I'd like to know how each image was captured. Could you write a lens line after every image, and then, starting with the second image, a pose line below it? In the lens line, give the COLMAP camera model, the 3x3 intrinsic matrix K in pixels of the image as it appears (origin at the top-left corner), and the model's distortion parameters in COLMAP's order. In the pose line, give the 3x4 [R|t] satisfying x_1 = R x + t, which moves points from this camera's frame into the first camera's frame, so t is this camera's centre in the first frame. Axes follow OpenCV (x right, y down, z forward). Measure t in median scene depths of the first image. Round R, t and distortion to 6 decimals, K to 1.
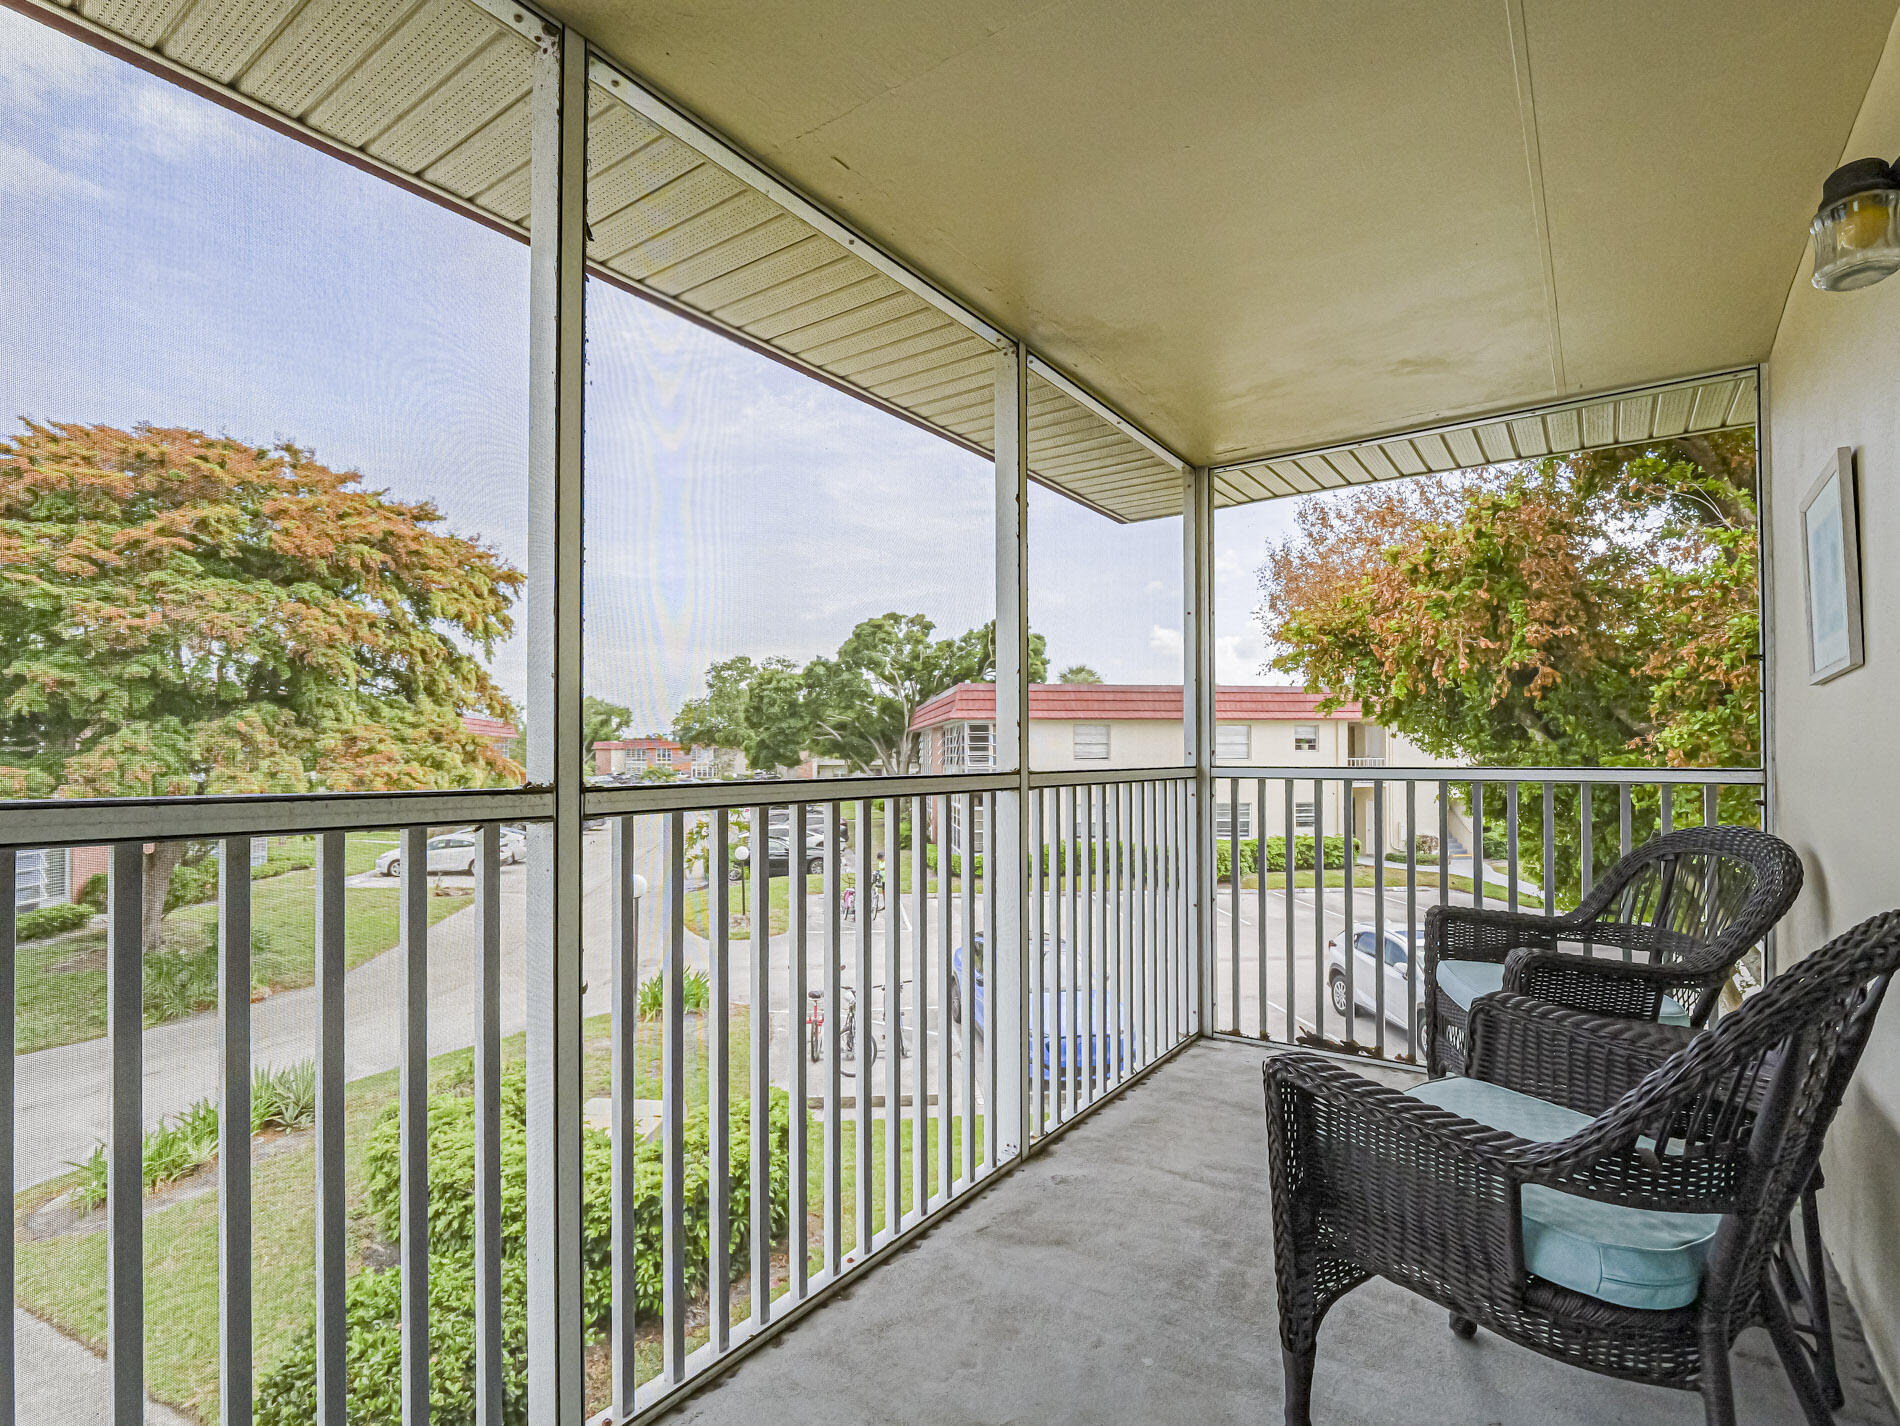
lens RADIAL K [[940.8, 0, 947.4], [0, 940.8, 741.5], [0, 0, 1]] dist [0.024817, -0.037789]
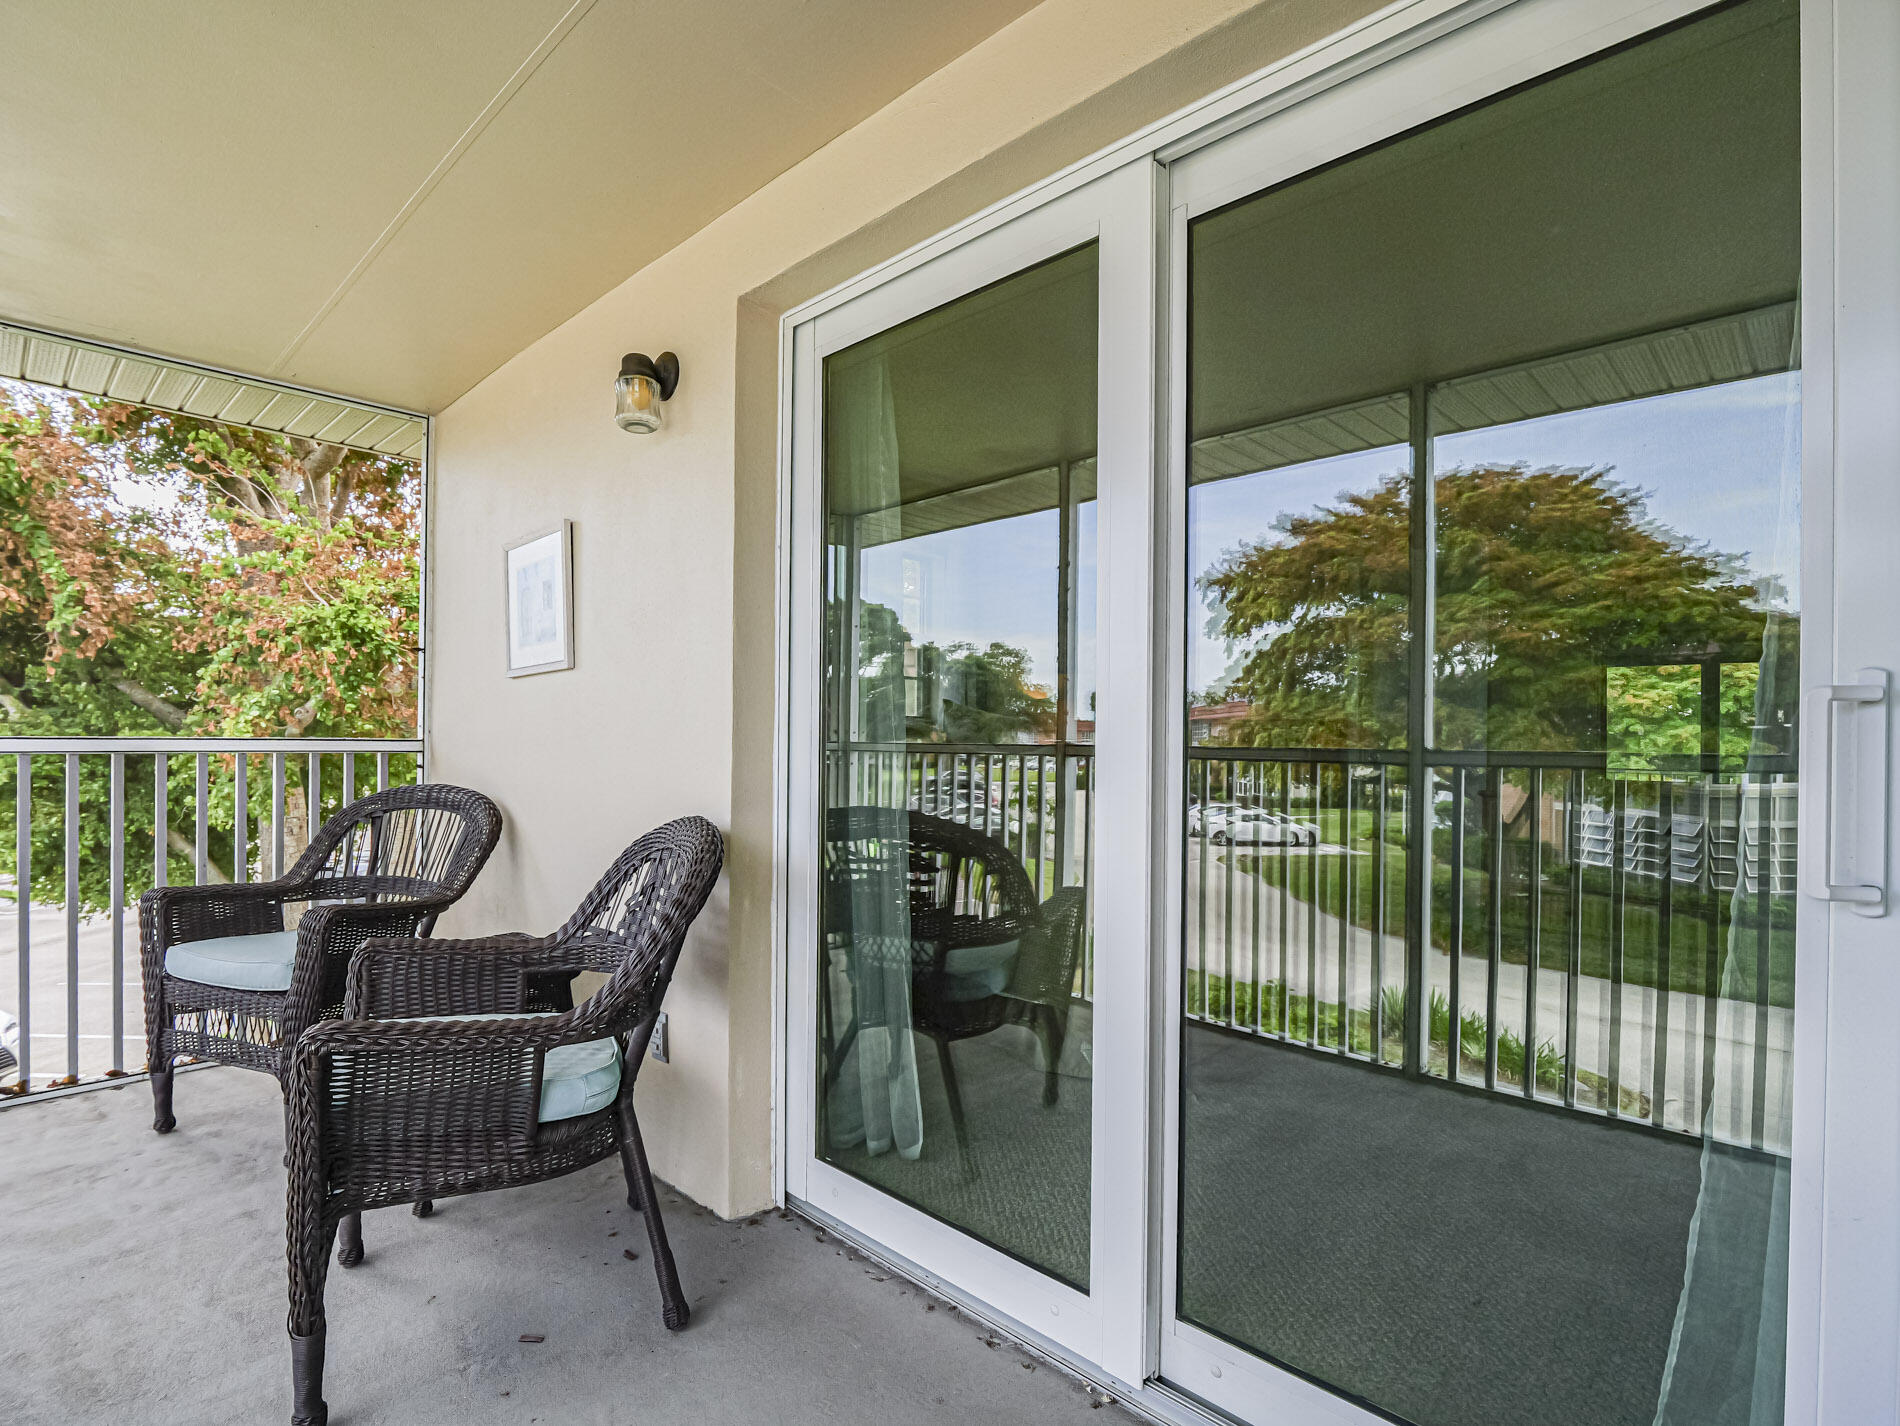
lens RADIAL K [[946.4, 0, 950.0], [0, 946.4, 713.0], [0, 0, 1]] dist [-0.014093, -0.001029]
pose [[0.157483, 0.023782, 0.987235, -0.295000], [-0.022259, 0.999541, -0.020528, 0.004197], [-0.987271, -0.018742, 0.157940, 0.116263]]
